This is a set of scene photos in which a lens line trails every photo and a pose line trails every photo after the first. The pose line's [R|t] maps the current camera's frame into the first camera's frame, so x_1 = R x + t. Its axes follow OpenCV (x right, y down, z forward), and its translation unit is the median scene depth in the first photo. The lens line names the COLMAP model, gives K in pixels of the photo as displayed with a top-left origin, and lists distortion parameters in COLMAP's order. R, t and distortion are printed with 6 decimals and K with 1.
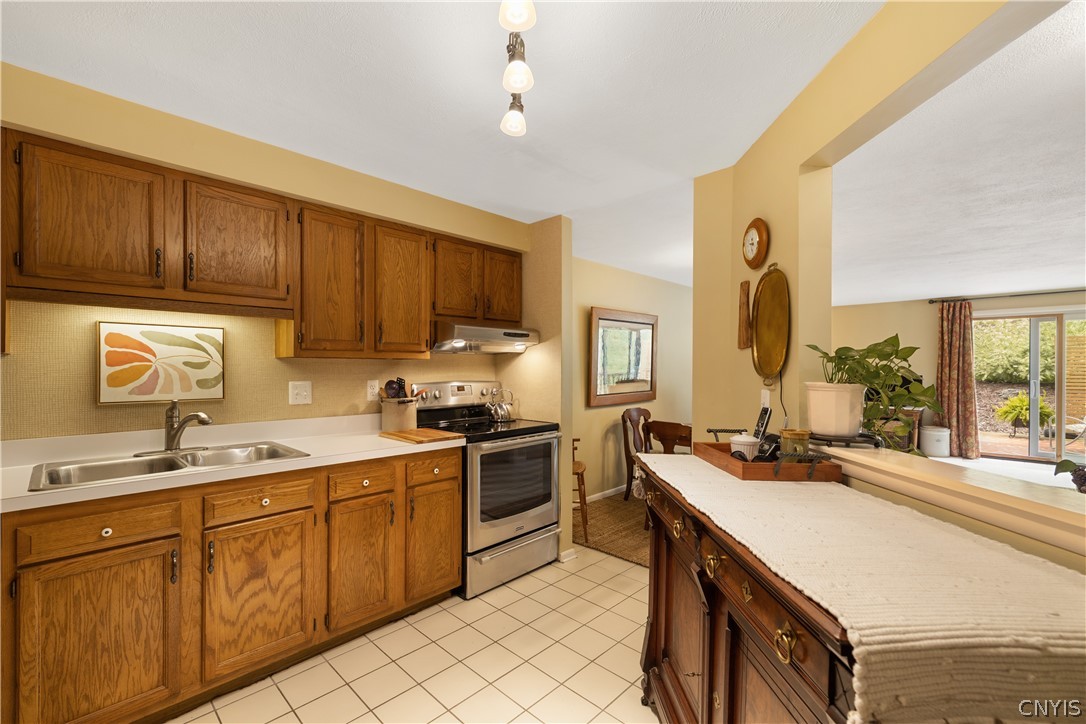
lens RADIAL K [[469.0, 0, 540.2], [0, 469.0, 372.0], [0, 0, 1]] dist [0.005663, 0.001815]
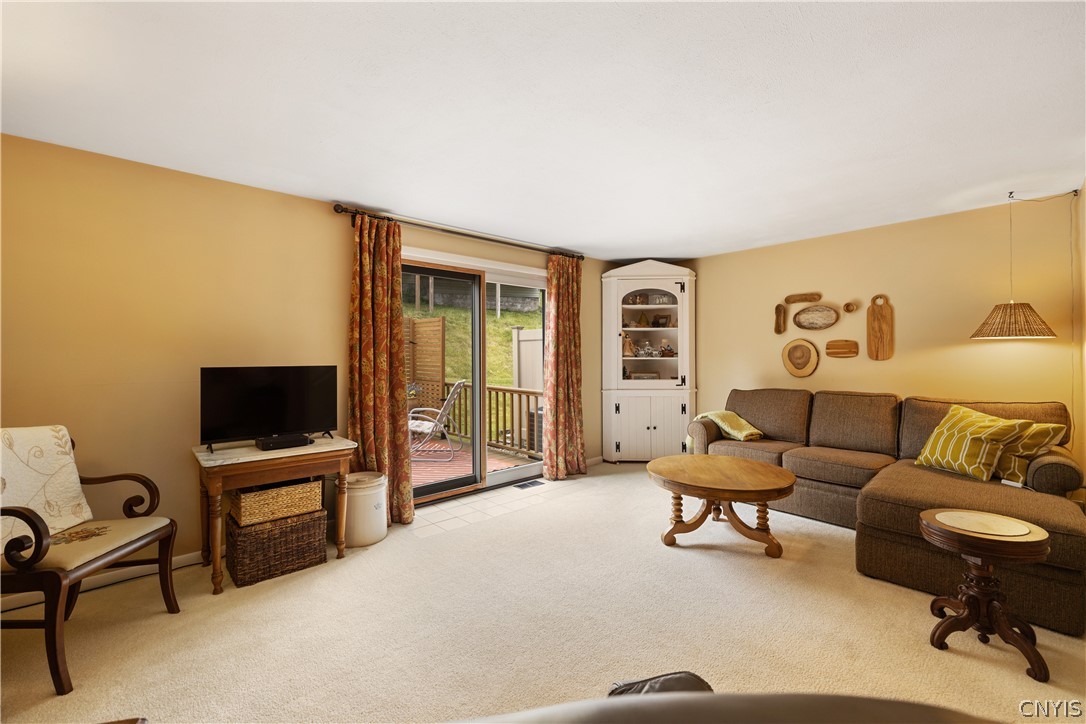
lens RADIAL K [[469.0, 0, 545.5], [0, 469.0, 346.3], [0, 0, 1]] dist [0.005663, 0.001815]
pose [[0.027881, 0.009818, 0.999563, 0.379329], [0.006189, 0.999931, -0.009994, -0.005109], [-0.999592, 0.006465, 0.027818, 0.805295]]
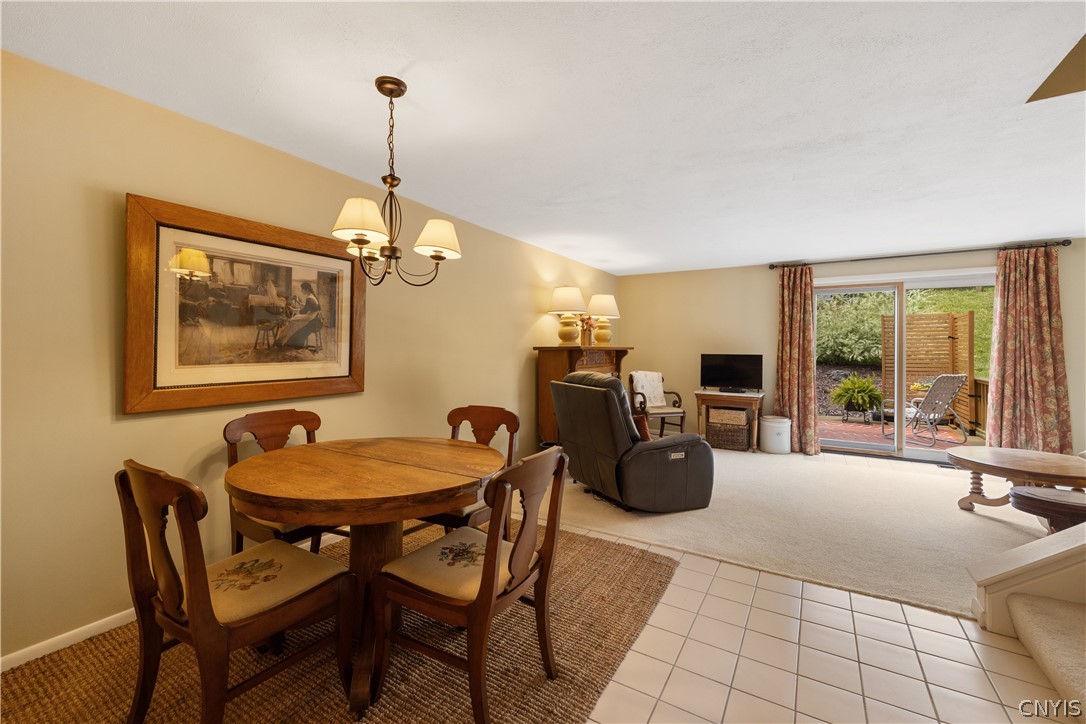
lens RADIAL K [[469.0, 0, 545.6], [0, 469.0, 351.3], [0, 0, 1]] dist [0.005663, 0.001815]
pose [[0.970339, 0.005273, 0.241690, 0.246107], [-0.003575, 0.999966, -0.007463, 0.009246], [-0.241721, 0.006378, 0.970325, 0.296815]]
